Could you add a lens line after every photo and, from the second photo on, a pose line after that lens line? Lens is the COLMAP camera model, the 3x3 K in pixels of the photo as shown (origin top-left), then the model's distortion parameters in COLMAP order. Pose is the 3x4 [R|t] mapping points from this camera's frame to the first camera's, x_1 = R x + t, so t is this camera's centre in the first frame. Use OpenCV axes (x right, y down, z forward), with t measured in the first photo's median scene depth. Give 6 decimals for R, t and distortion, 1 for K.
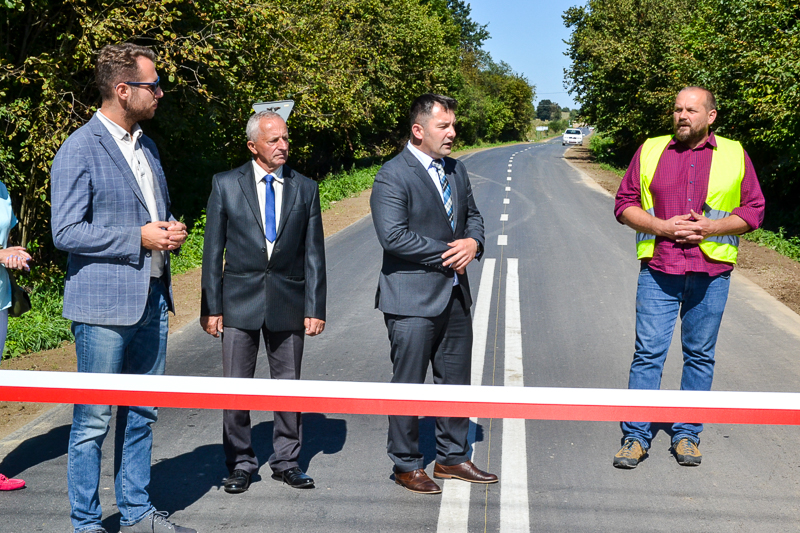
lens RADIAL K [[1480.3, 0, 398.7], [0, 1480.3, 268.6], [0, 0, 1]] dist [0.166191, 0.000000]
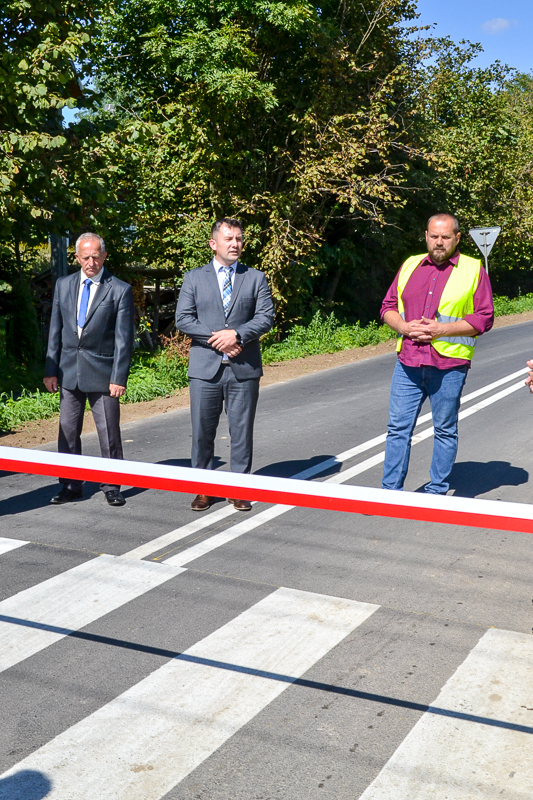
lens RADIAL K [[1125.8, 0, 267.6], [0, 1125.8, 399.0], [0, 0, 1]] dist [-0.051382, 0.000000]
pose [[0.945796, 0.058155, -0.319513, 0.372117], [-0.045331, 0.997845, 0.047436, -0.007831], [0.321583, -0.030381, 0.946394, 0.048843]]
